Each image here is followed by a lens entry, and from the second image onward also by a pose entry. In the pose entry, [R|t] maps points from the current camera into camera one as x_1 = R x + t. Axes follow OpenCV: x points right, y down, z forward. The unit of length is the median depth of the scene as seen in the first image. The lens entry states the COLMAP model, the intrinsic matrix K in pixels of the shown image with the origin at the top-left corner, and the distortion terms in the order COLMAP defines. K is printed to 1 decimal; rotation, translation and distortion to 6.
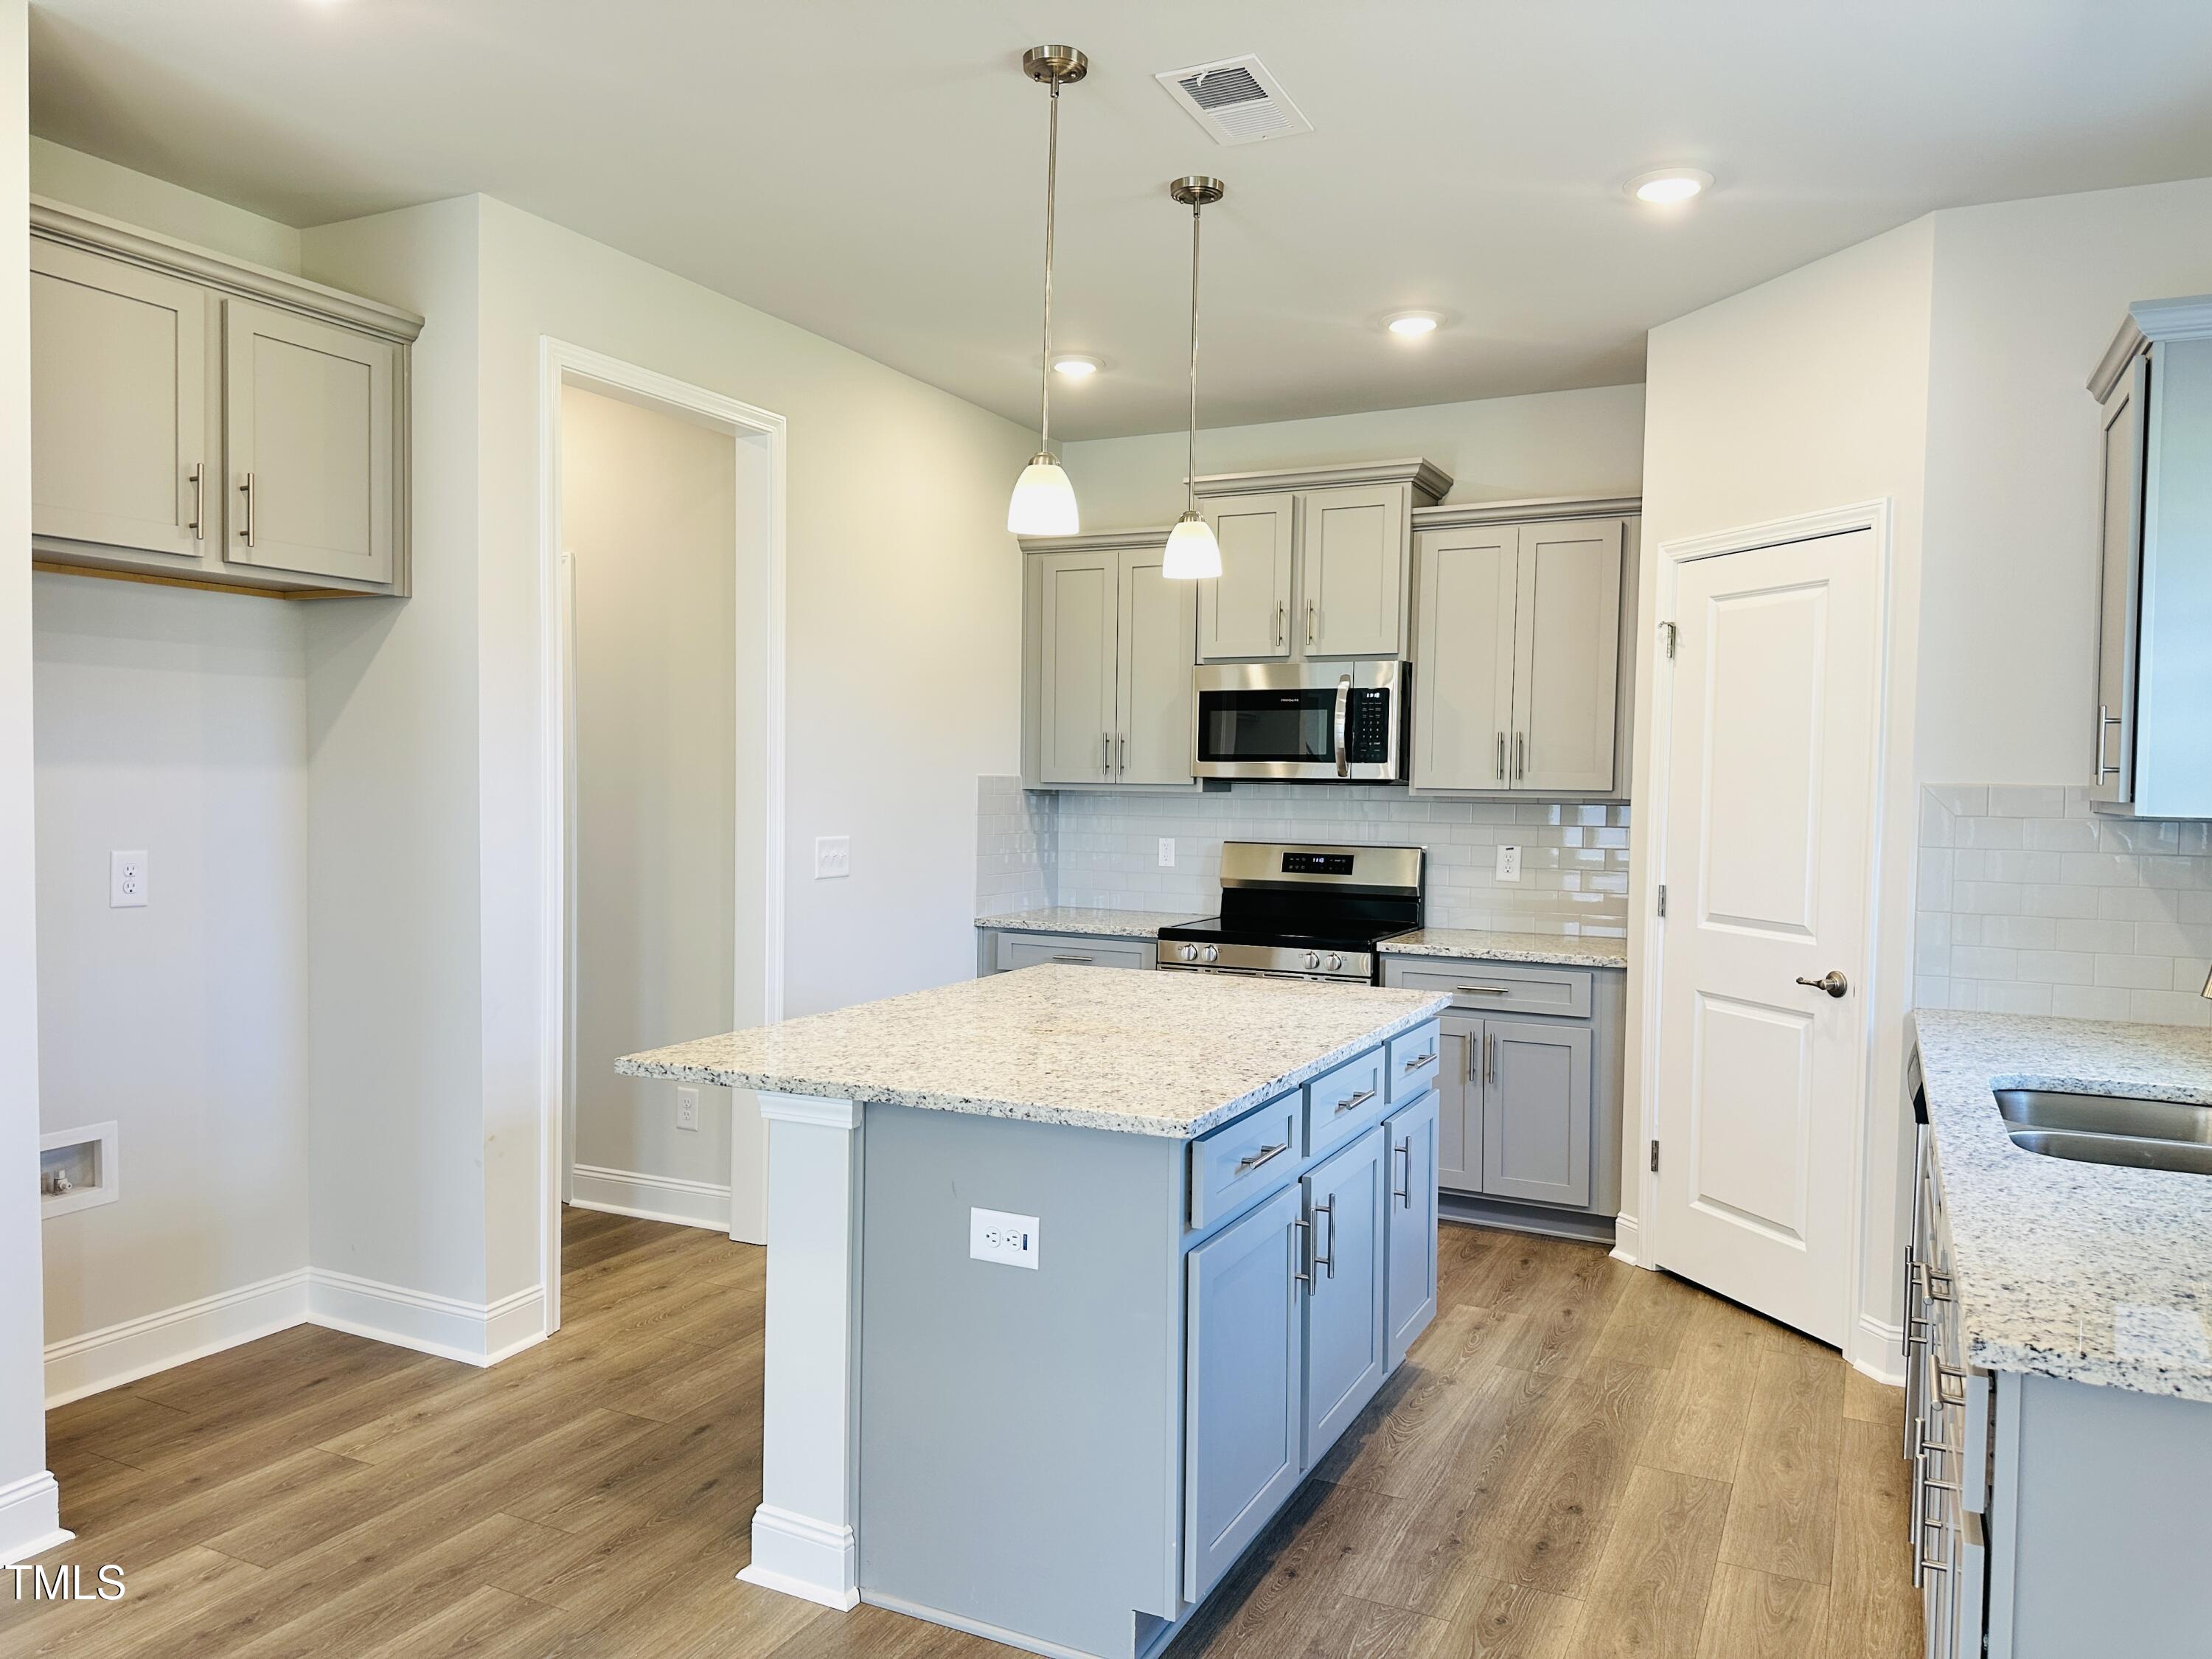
lens RADIAL K [[1547.5, 0, 1102.1], [0, 1547.5, 834.3], [0, 0, 1]] dist [-0.009666, -0.005343]
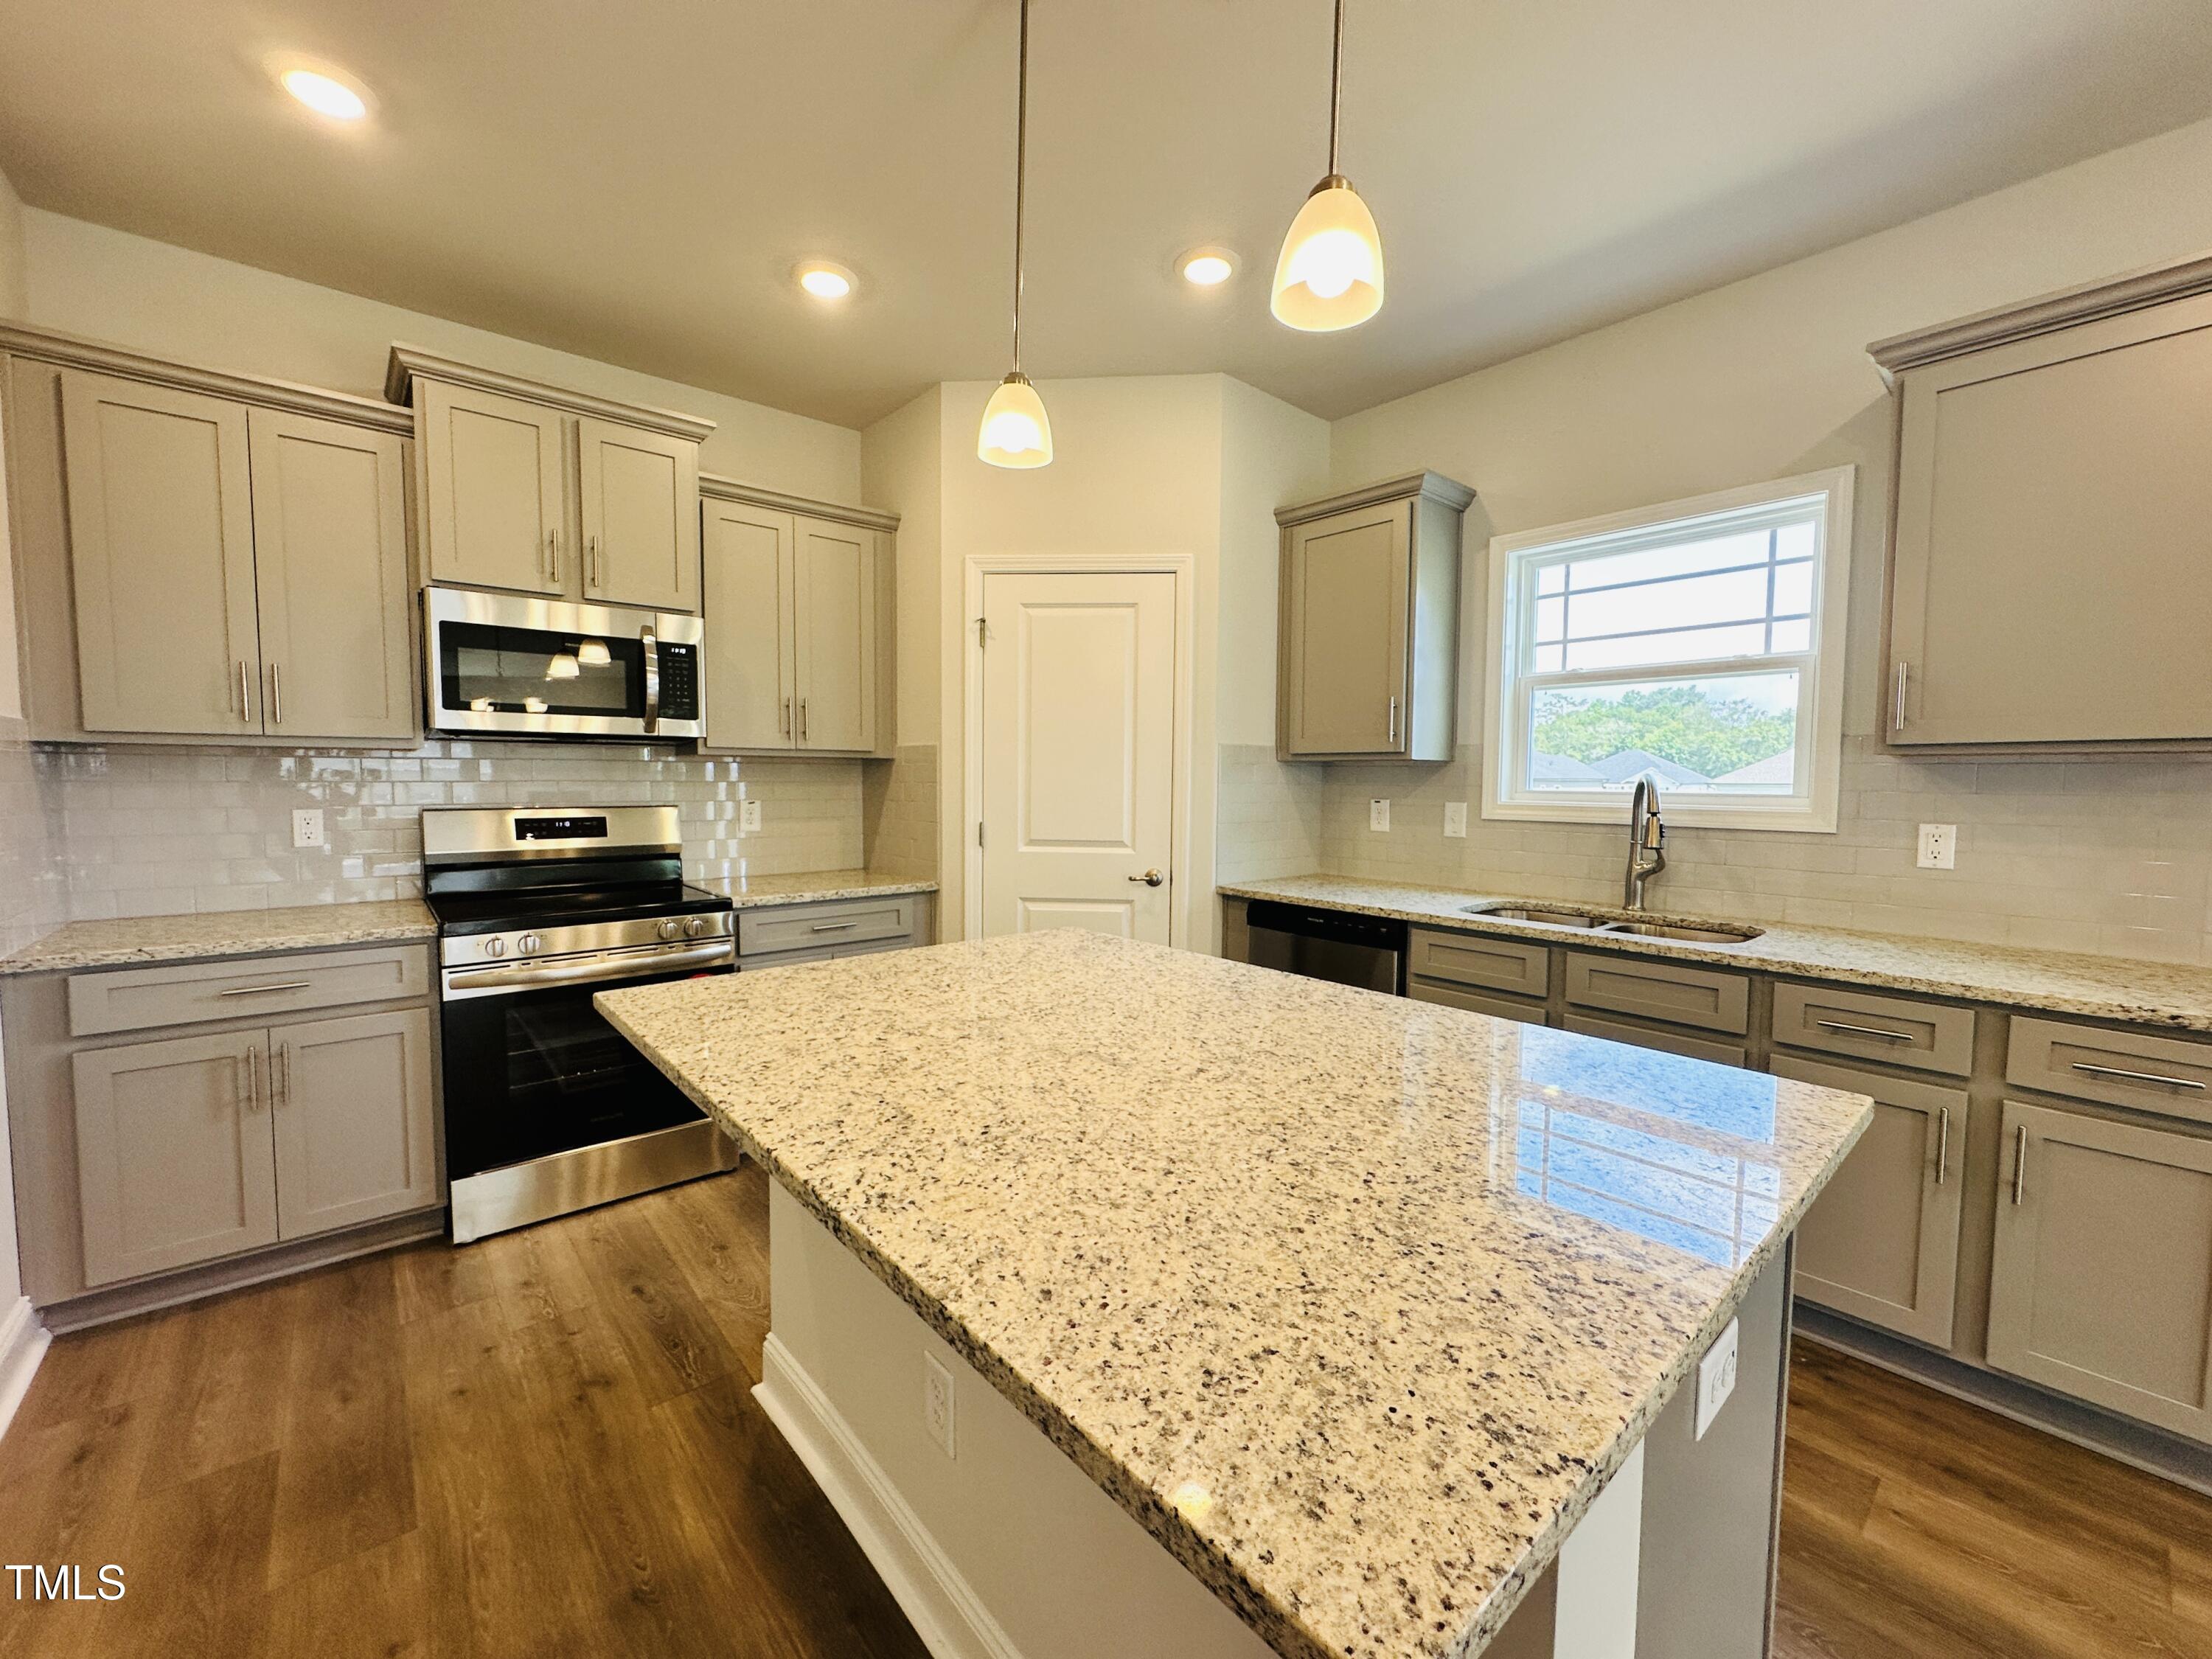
lens RADIAL K [[882.8, 0, 1111.0], [0, 882.8, 813.3], [0, 0, 1]] dist [0.002783, 0.000631]
pose [[0.385832, -0.049538, 0.921238, -0.241243], [0.031822, 0.998678, 0.040374, -0.000804], [-0.922020, 0.013738, 0.386898, 0.531290]]
